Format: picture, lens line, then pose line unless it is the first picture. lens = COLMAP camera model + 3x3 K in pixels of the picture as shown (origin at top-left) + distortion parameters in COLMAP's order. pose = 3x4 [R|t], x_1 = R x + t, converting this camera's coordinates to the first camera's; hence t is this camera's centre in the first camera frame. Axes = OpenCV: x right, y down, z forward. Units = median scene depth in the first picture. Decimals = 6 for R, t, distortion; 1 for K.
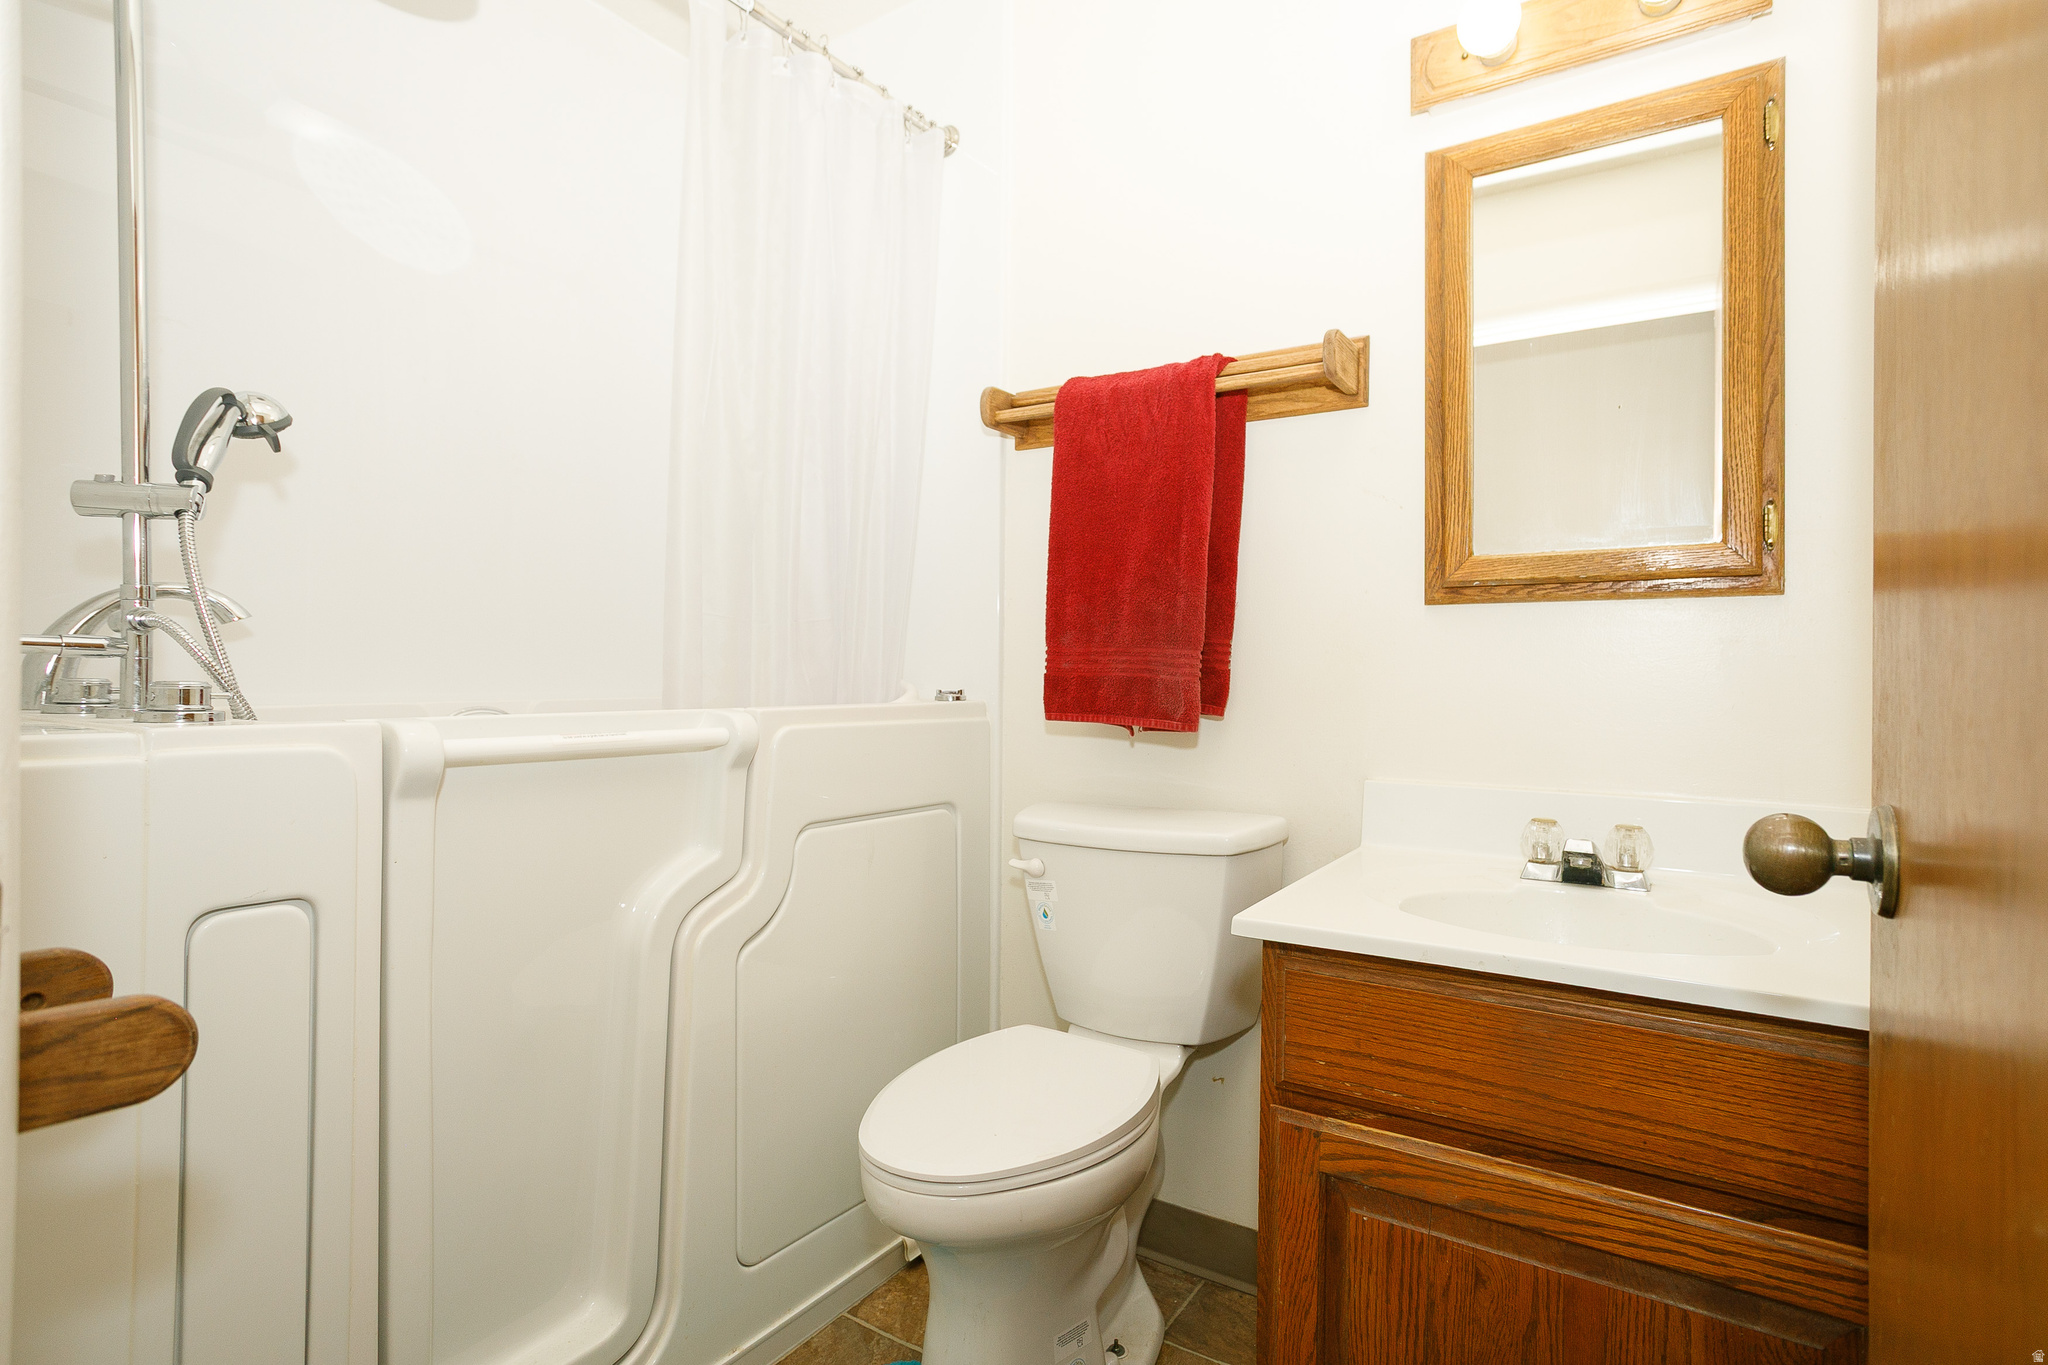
lens RADIAL K [[1015.7, 0, 1030.0], [0, 1015.7, 679.8], [0, 0, 1]] dist [-0.047423, 0.030043]
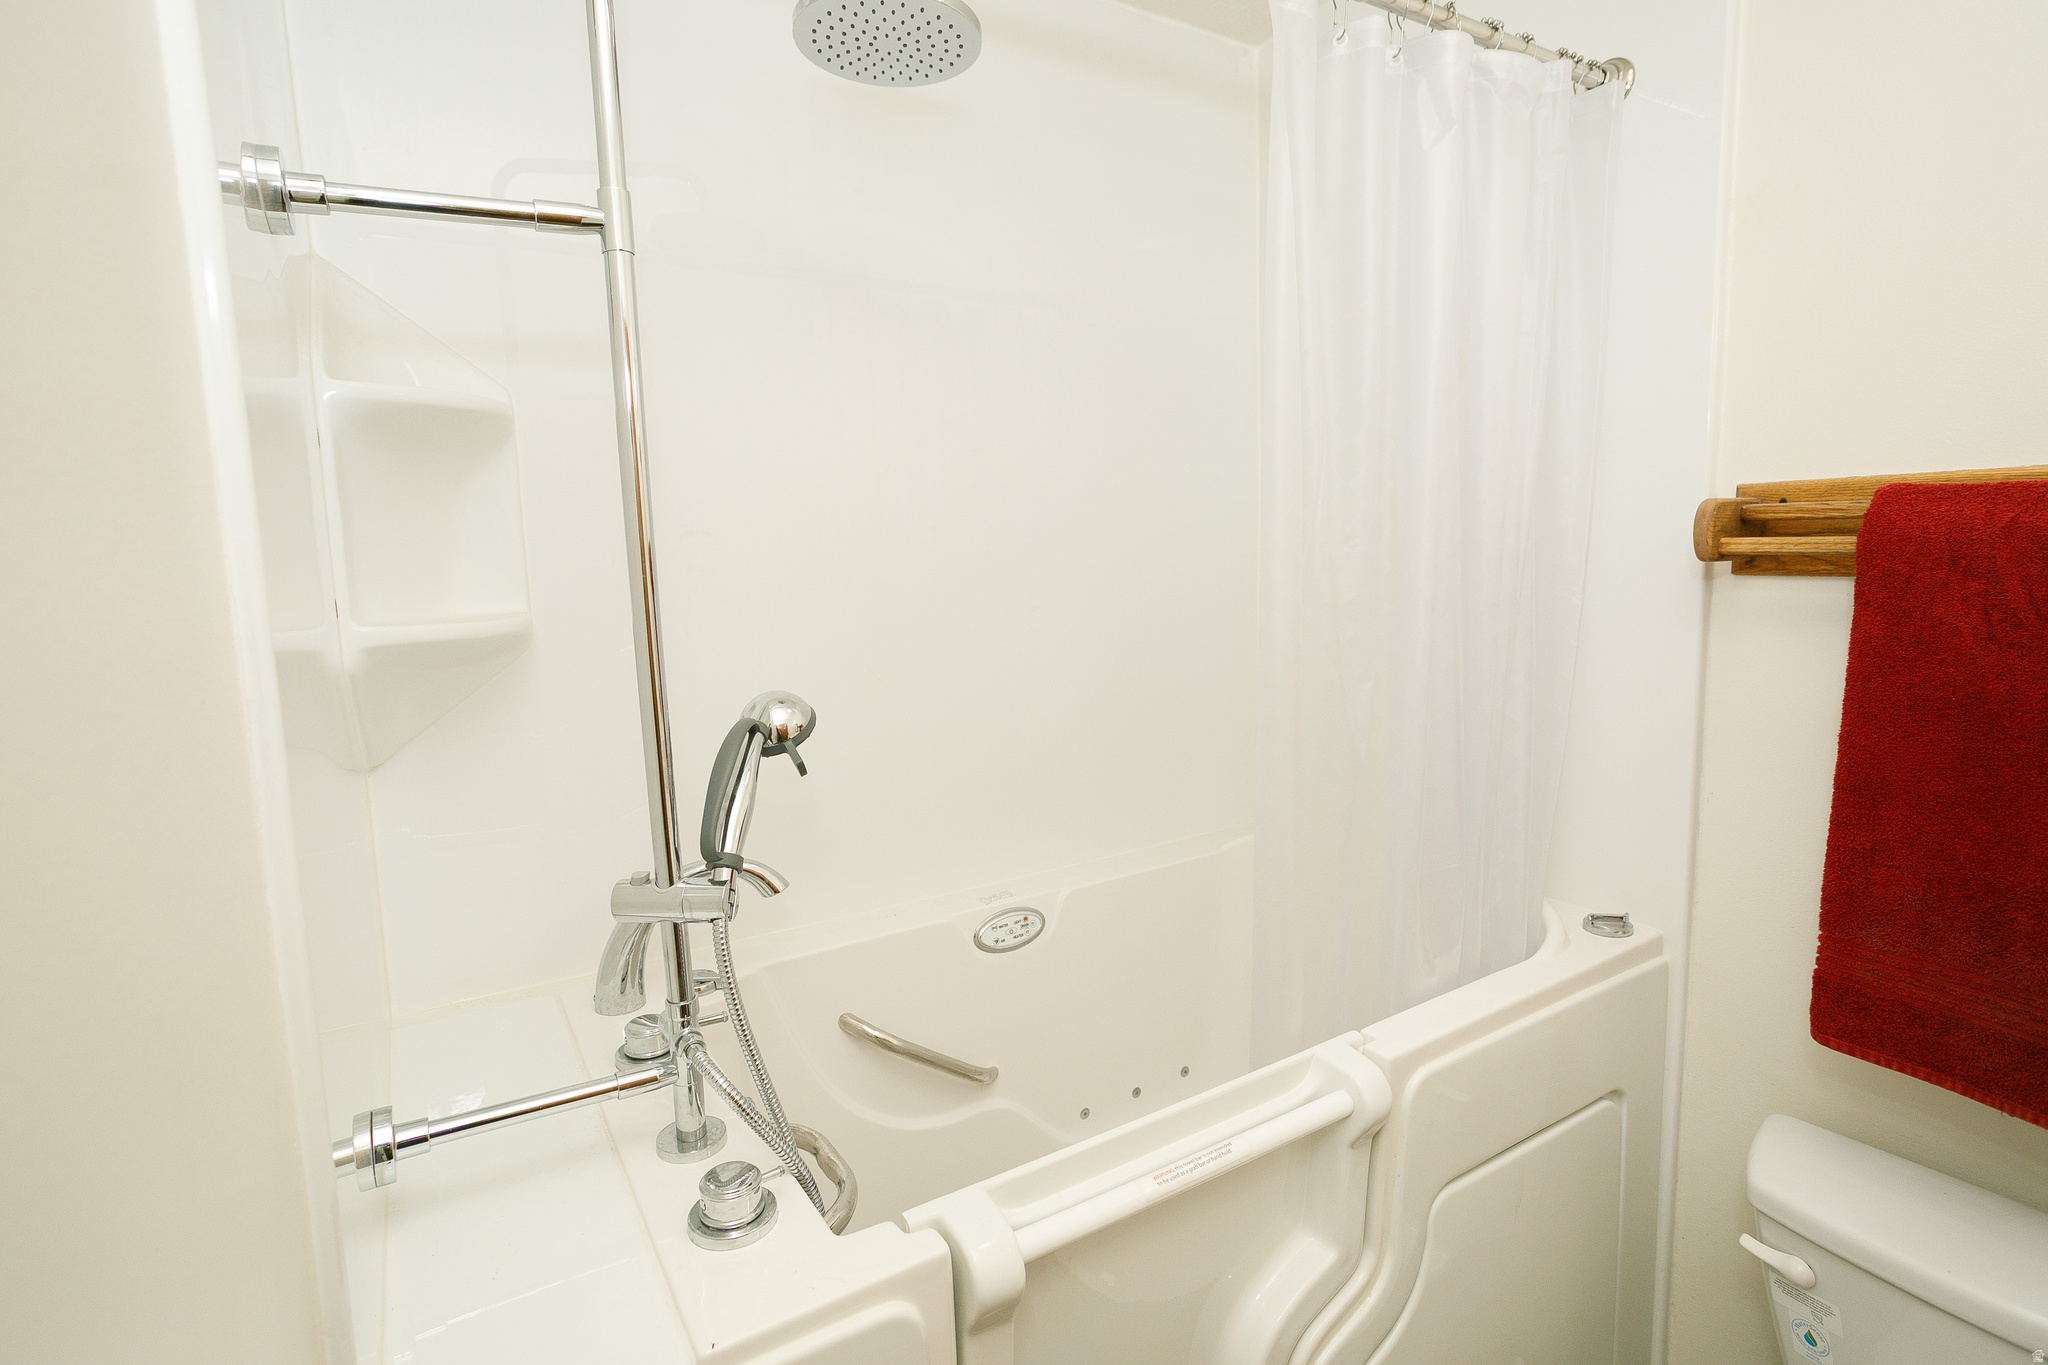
lens RADIAL K [[1006.9, 0, 1019.1], [0, 1006.9, 672.0], [0, 0, 1]] dist [-0.043396, 0.031109]
pose [[0.908932, 0.014388, -0.416696, -0.214605], [0.035476, 0.993112, 0.111673, -0.328605], [0.415433, -0.116286, 0.902160, 0.289727]]
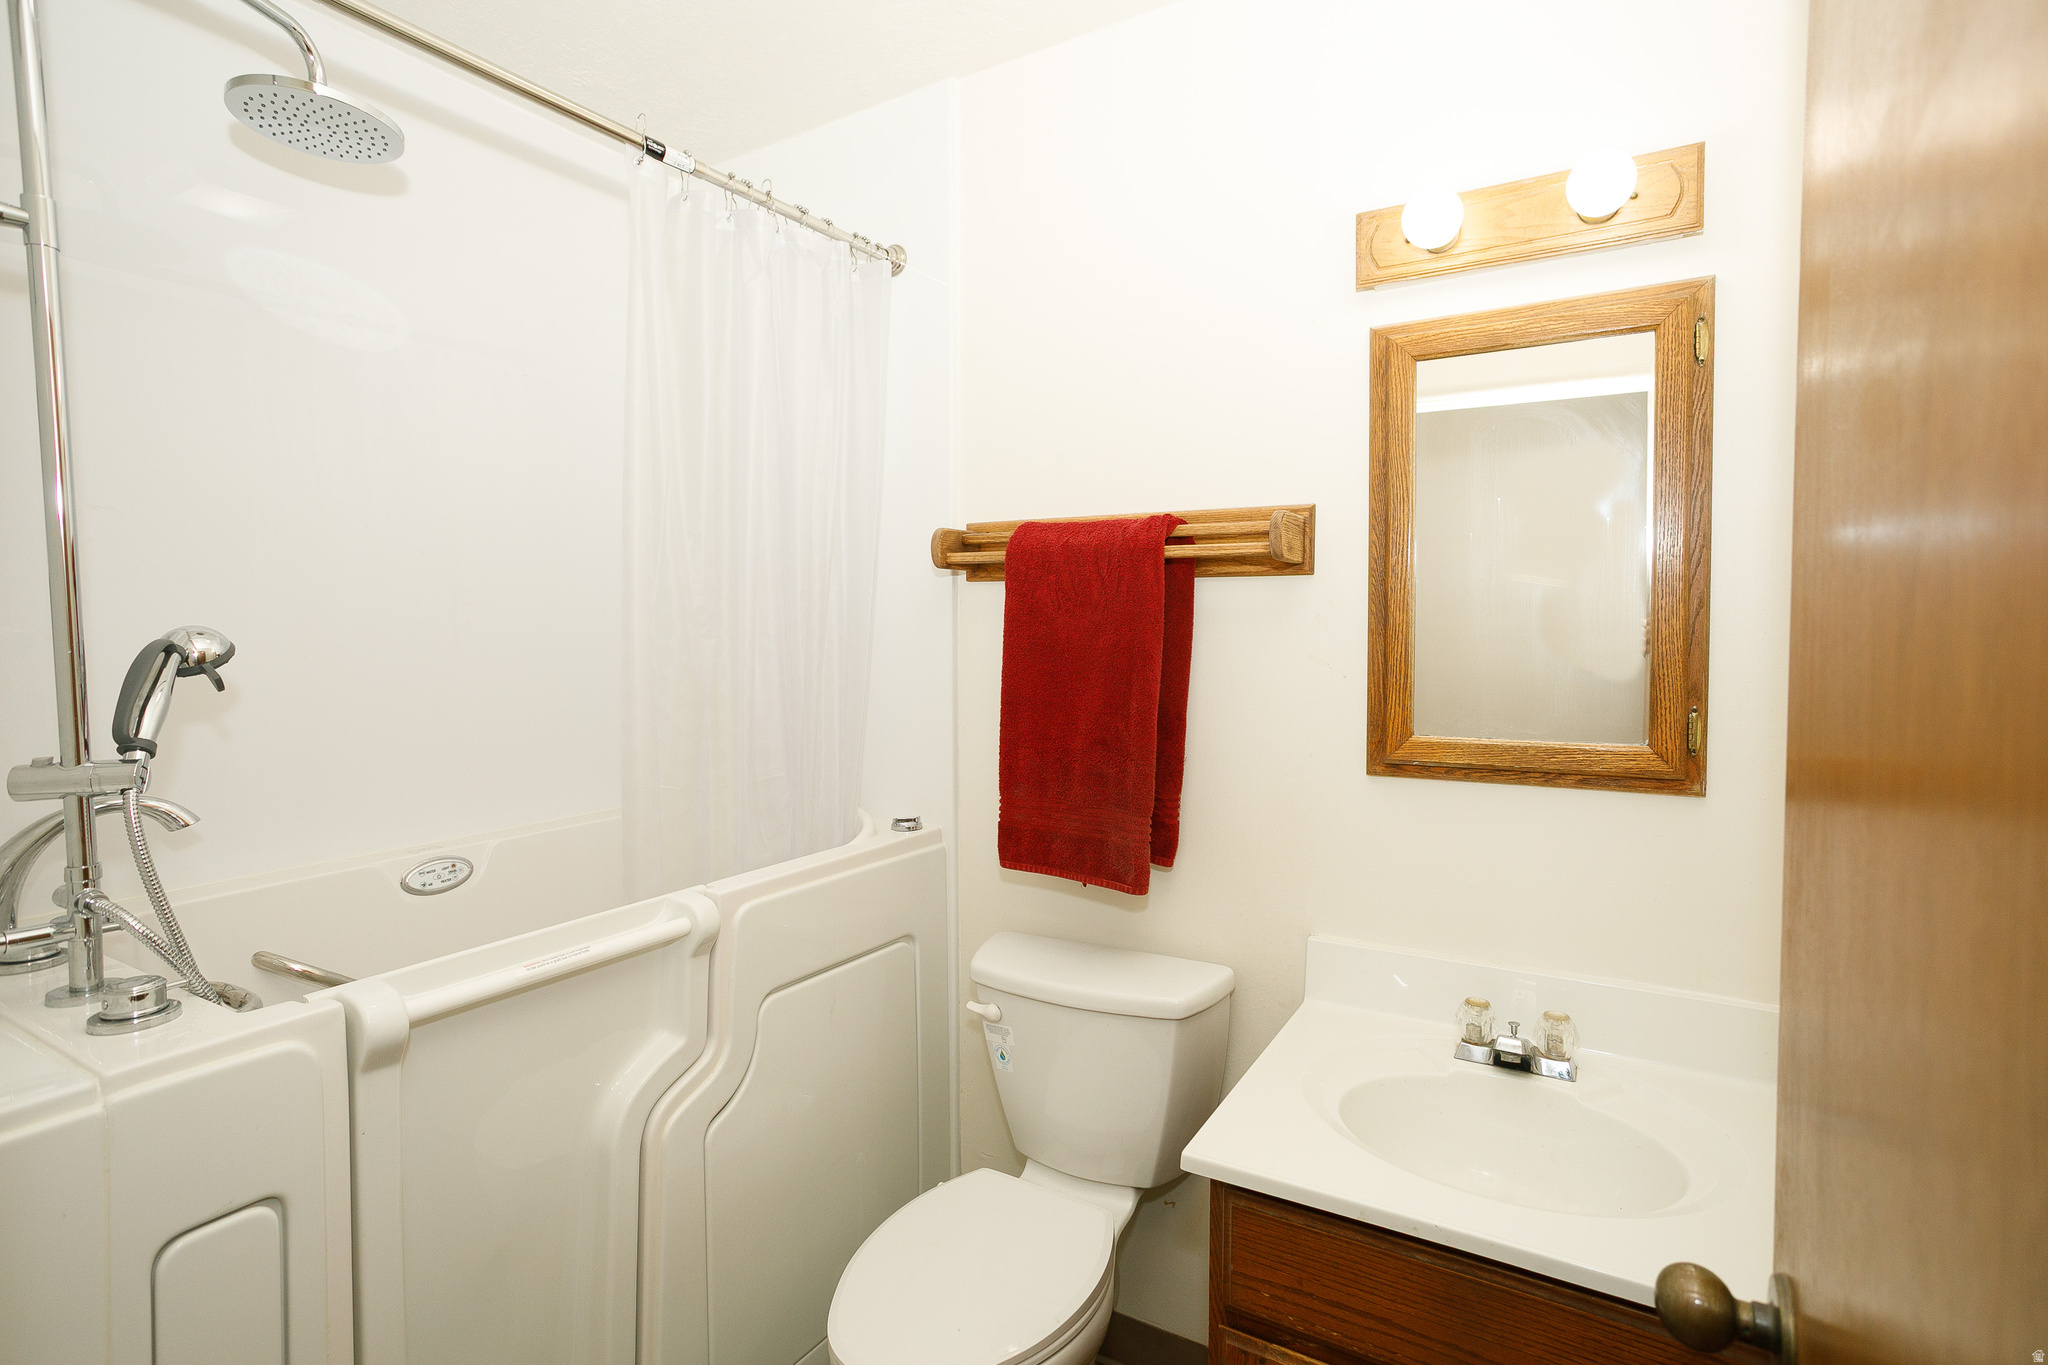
lens RADIAL K [[1006.9, 0, 1019.1], [0, 1006.9, 672.0], [0, 0, 1]] dist [-0.043396, 0.031109]
pose [[0.999245, -0.012876, 0.036662, -0.000559], [0.011370, 0.999094, 0.041007, -0.231039], [-0.037157, -0.040559, 0.998486, -0.007330]]
